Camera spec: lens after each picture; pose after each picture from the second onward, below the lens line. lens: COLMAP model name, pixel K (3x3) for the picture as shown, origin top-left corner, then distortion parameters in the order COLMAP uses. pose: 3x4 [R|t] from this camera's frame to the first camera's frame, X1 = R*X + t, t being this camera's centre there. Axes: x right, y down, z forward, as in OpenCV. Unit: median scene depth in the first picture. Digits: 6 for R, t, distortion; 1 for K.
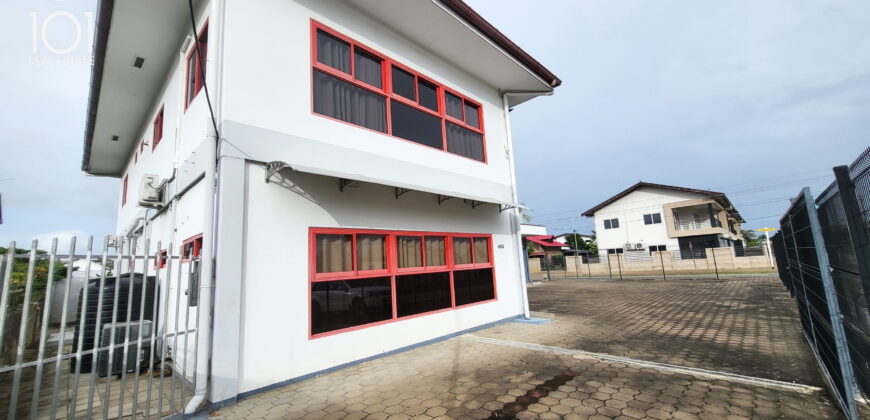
lens RADIAL K [[343.7, 0, 428.2], [0, 343.7, 209.8], [0, 0, 1]] dist [-0.000378, -0.000259]
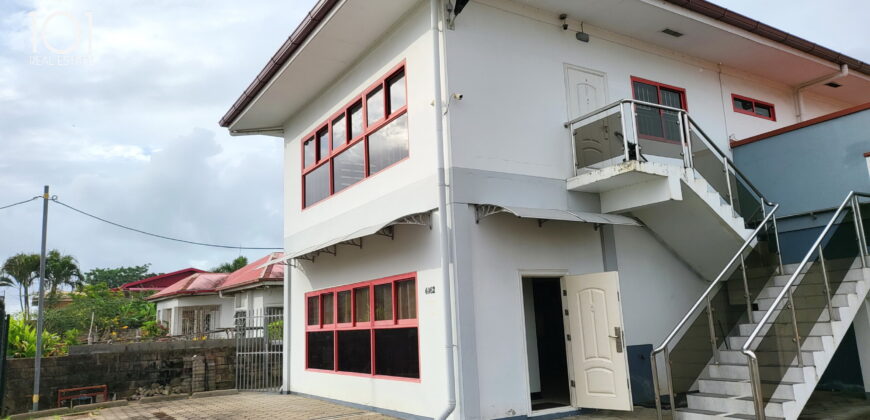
lens RADIAL K [[608.3, 0, 435.0], [0, 608.3, 210.0], [0, 0, 1]] dist [-0.000722, -0.000159]
pose [[-0.227212, -0.105774, -0.968084, 1.478500], [0.220335, 0.962722, -0.156901, 0.169410], [0.948592, -0.248953, -0.195436, 1.525610]]
